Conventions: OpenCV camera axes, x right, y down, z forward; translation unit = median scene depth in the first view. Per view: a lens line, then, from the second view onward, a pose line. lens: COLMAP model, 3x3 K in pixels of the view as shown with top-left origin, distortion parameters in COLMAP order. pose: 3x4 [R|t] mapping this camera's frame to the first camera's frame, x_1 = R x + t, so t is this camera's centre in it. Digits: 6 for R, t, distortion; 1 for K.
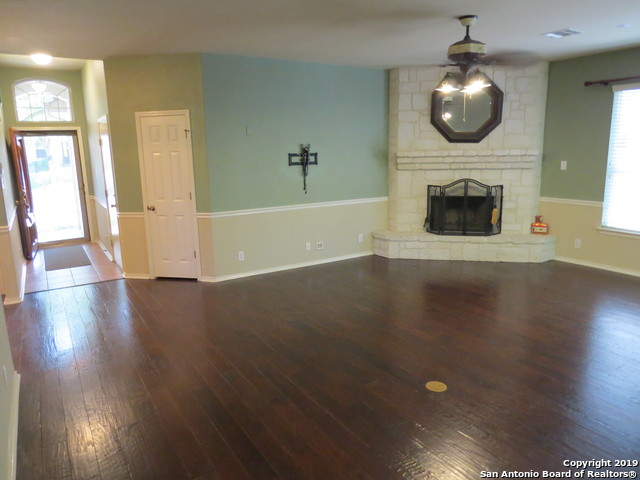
lens RADIAL K [[450.3, 0, 320.0], [0, 450.3, 240.0], [0, 0, 1]] dist [-0.038323, -0.003877]
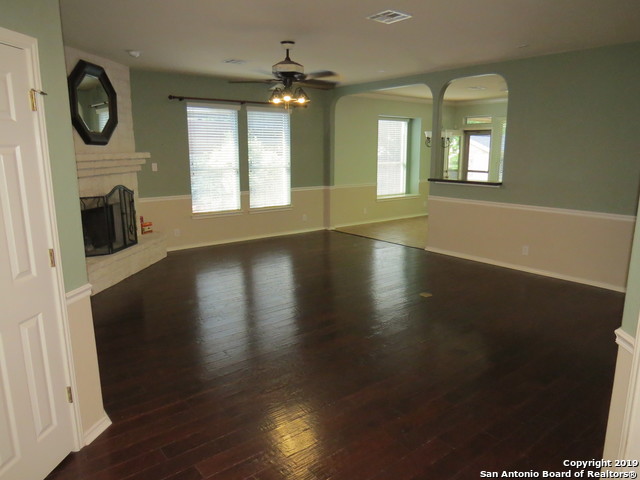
lens RADIAL K [[450.3, 0, 320.0], [0, 450.3, 240.0], [0, 0, 1]] dist [-0.038323, -0.003877]
pose [[-0.107104, -0.176180, 0.978514, -0.610687], [0.204035, 0.959334, 0.195060, -0.123590], [-0.973087, 0.220543, -0.066802, 0.693614]]
